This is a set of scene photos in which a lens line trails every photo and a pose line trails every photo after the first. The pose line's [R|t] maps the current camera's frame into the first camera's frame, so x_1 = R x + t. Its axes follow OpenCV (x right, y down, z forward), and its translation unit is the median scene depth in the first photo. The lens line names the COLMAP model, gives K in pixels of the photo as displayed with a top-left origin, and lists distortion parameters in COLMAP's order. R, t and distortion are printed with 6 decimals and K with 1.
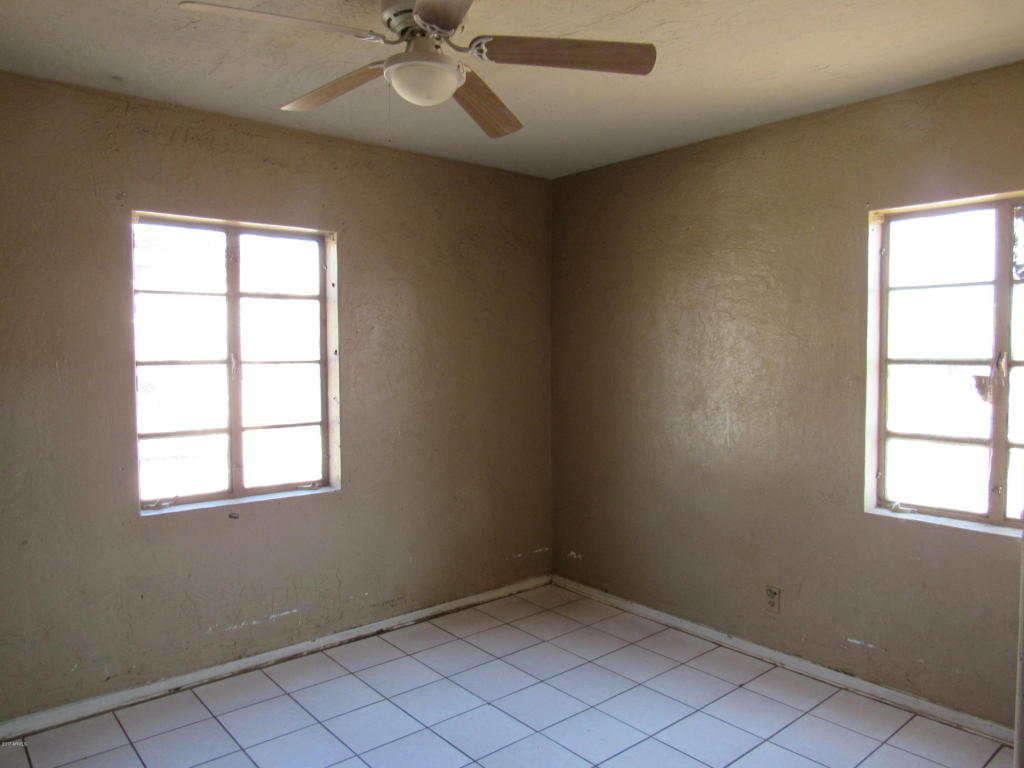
lens RADIAL K [[728.4, 0, 515.9], [0, 728.4, 387.0], [0, 0, 1]] dist [-0.024556, 0.006833]
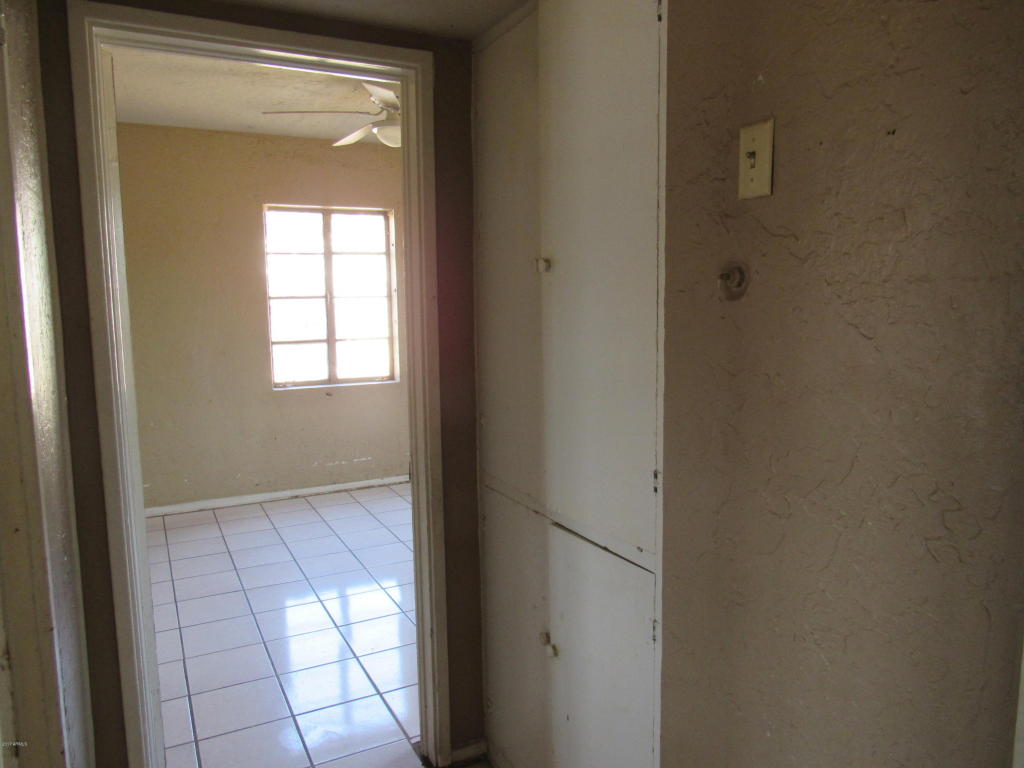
lens RADIAL K [[728.4, 0, 514.8], [0, 728.4, 390.7], [0, 0, 1]] dist [-0.024556, 0.006833]
pose [[0.971444, 0.026274, -0.235812, 0.377856], [-0.005419, 0.996048, 0.088654, 0.025352], [0.237209, -0.084845, 0.967746, -0.442072]]
